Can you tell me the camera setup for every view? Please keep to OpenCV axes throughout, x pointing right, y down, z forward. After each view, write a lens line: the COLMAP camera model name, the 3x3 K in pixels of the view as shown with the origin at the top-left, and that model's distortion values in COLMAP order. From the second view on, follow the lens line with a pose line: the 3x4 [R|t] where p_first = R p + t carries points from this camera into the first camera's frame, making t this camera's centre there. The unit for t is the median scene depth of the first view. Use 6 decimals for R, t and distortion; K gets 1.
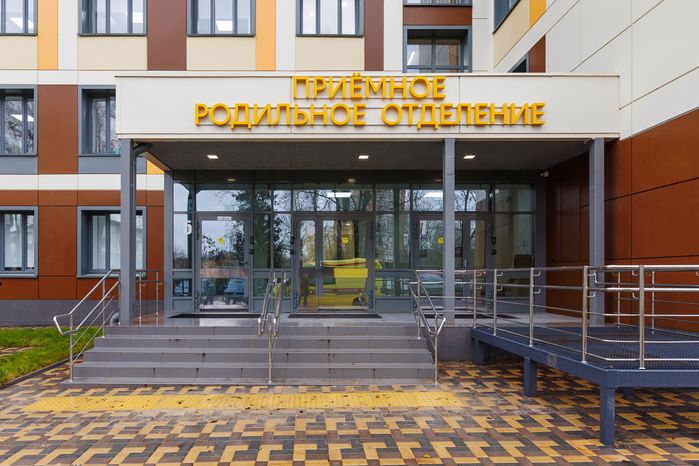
lens RADIAL K [[429.7, 0, 316.0], [0, 429.7, 271.3], [0, 0, 1]] dist [0.005783, -0.004140]
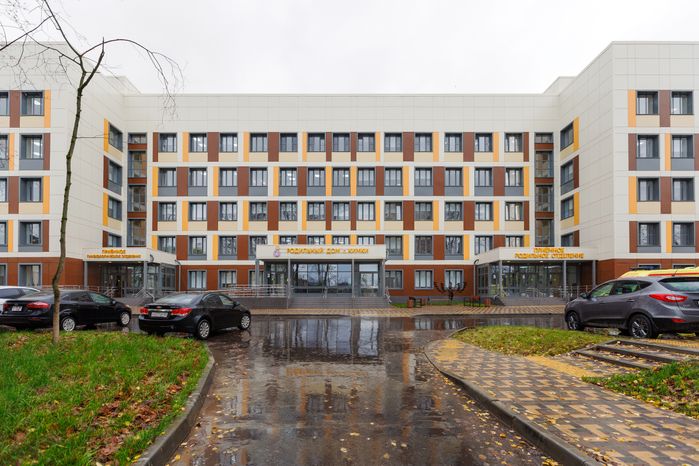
lens RADIAL K [[316.2, 0, 365.1], [0, 316.2, 293.5], [0, 0, 1]] dist [-0.001178, -0.000323]
pose [[0.999944, 0.003498, 0.010027, -2.049091], [-0.003455, 0.999985, -0.004305, 0.102099], [-0.010042, 0.004270, 0.999940, -2.649980]]
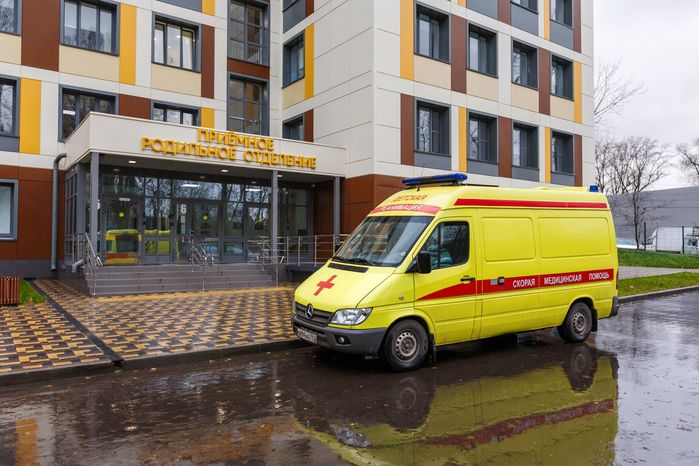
lens RADIAL K [[514.3, 0, 345.4], [0, 514.3, 224.0], [0, 0, 1]] dist [0.048223, 0.004648]
pose [[0.824912, 0.032249, 0.564341, -0.760397], [-0.008479, 0.998965, -0.044691, 0.042861], [-0.565198, 0.032081, 0.824331, -1.141633]]
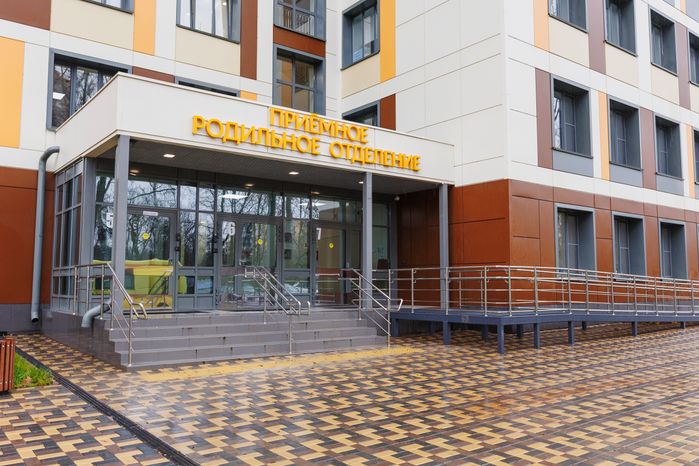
lens RADIAL K [[580.5, 0, 350.7], [0, 580.5, 225.9], [0, 0, 1]] dist [0.050784, -0.000684]
pose [[0.800594, 0.064009, 0.595778, -0.826665], [-0.007744, 0.995300, -0.096526, 0.038852], [-0.599157, 0.072664, 0.797328, -0.423094]]
